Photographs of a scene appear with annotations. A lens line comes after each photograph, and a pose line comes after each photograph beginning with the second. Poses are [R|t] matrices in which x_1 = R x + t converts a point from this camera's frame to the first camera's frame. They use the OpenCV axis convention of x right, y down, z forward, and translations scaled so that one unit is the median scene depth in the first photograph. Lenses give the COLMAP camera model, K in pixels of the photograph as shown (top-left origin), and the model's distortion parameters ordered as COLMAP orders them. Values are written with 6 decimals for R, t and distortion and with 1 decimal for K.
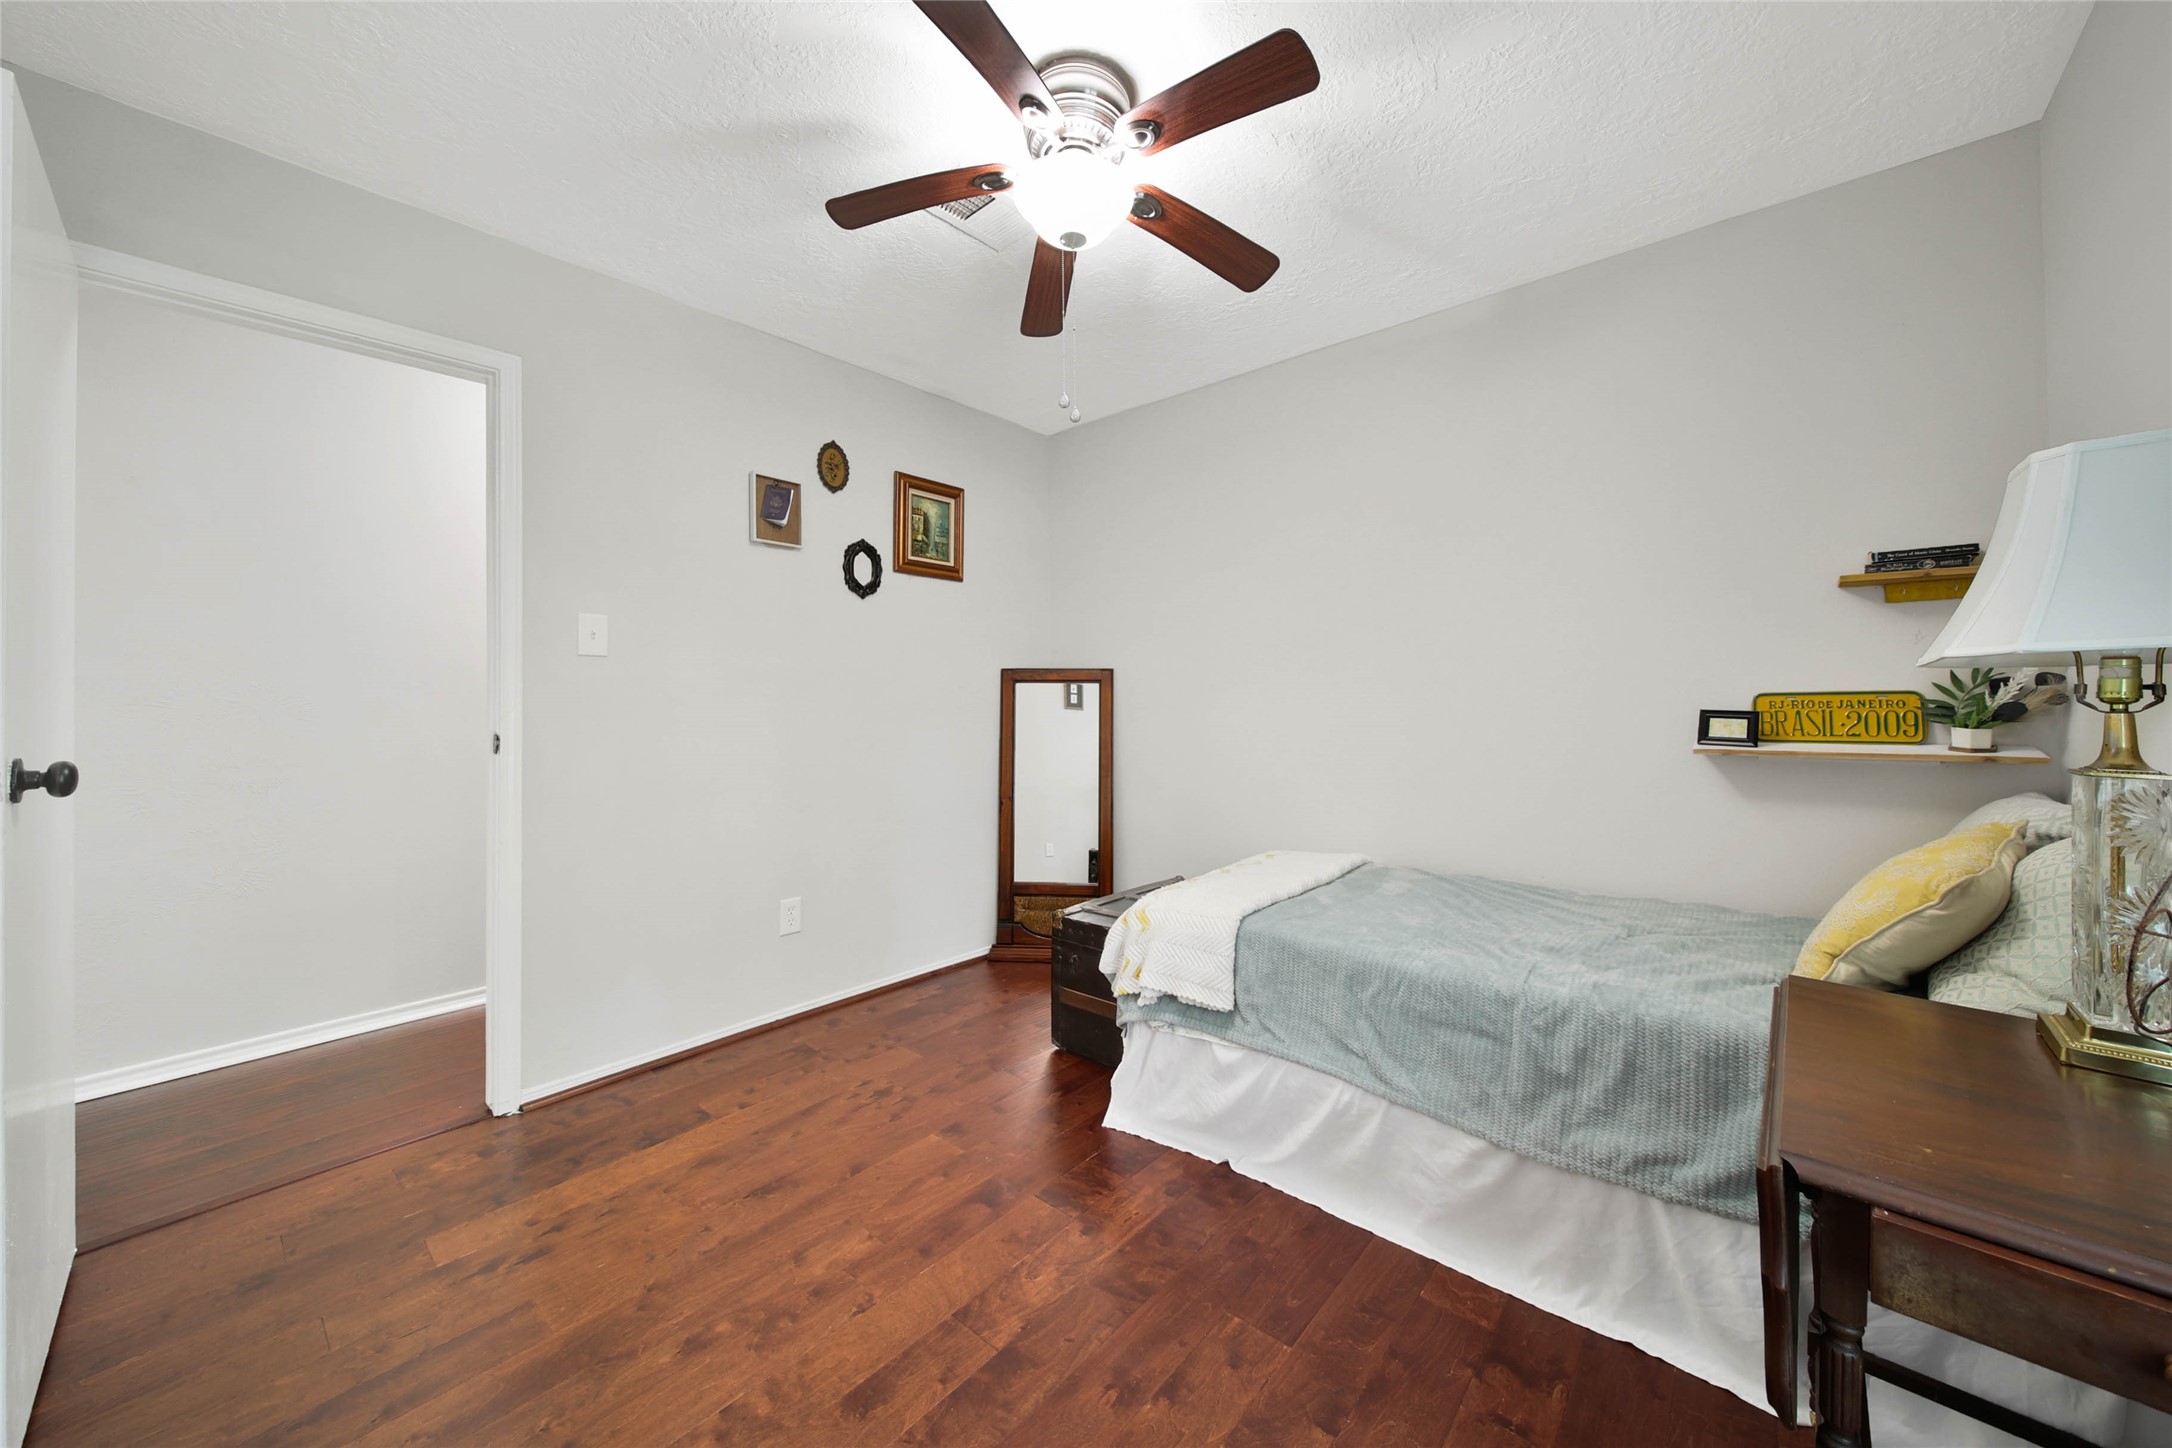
lens RADIAL K [[788.8, 0, 1081.2], [0, 788.8, 712.6], [0, 0, 1]] dist [0.005444, -0.000182]
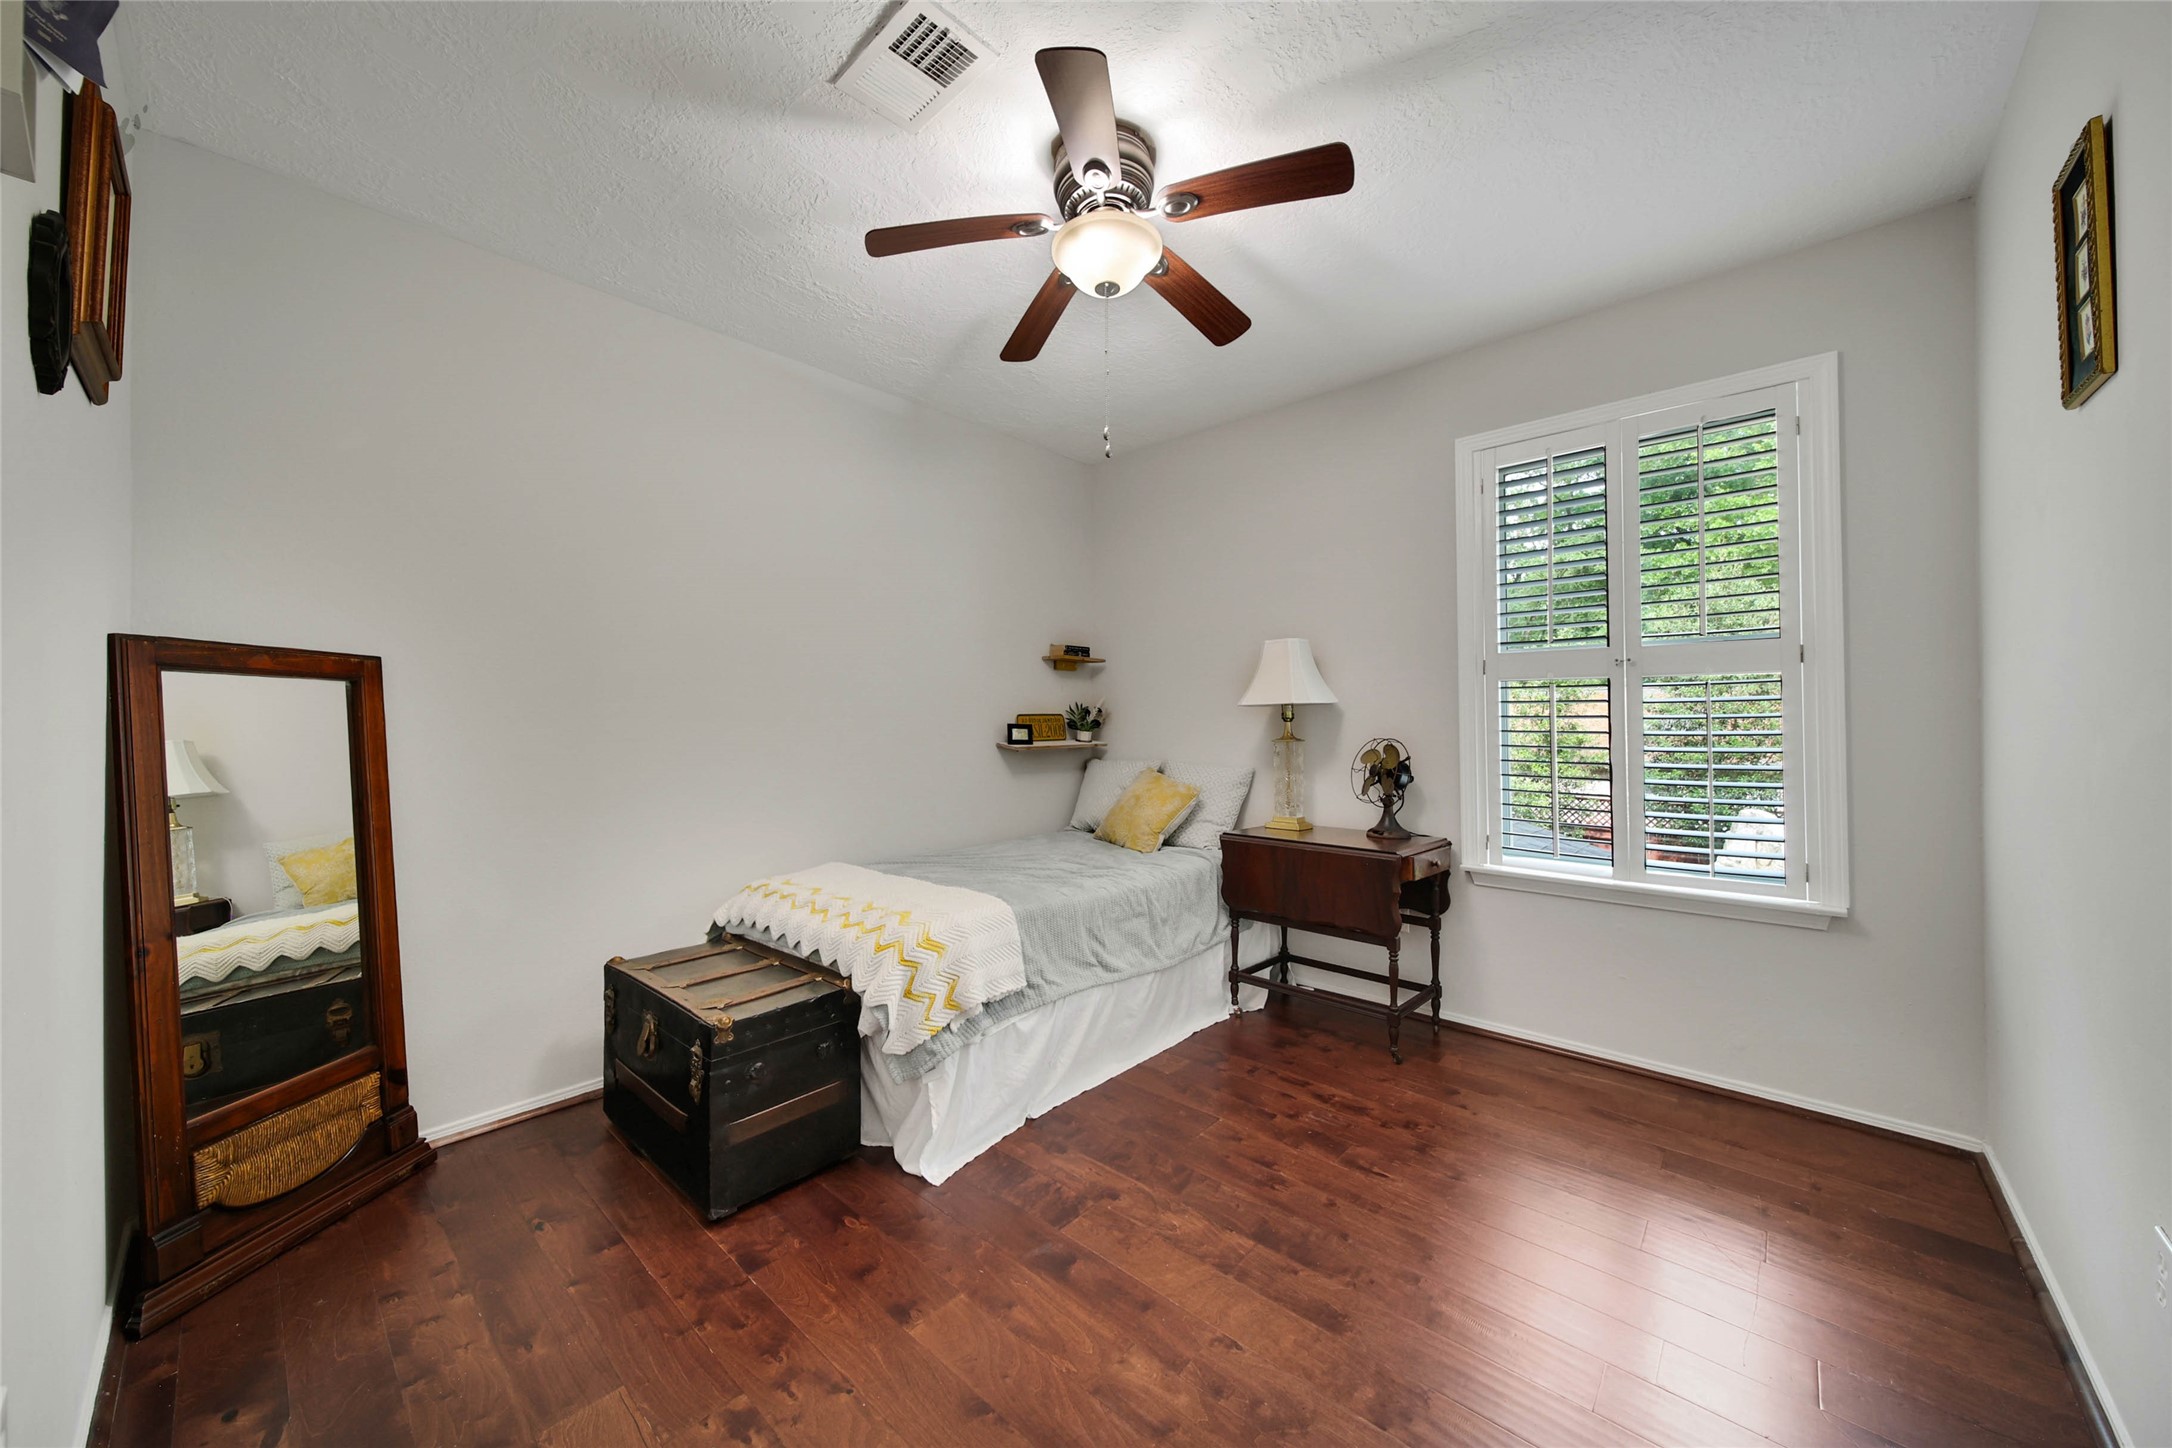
lens RADIAL K [[788.8, 0, 1080.4], [0, 788.8, 721.2], [0, 0, 1]] dist [0.005444, -0.000182]
pose [[0.005483, -0.000505, 0.999985, -1.082355], [0.009409, 0.999956, 0.000453, -0.010846], [-0.999941, 0.009407, 0.005487, 1.017669]]
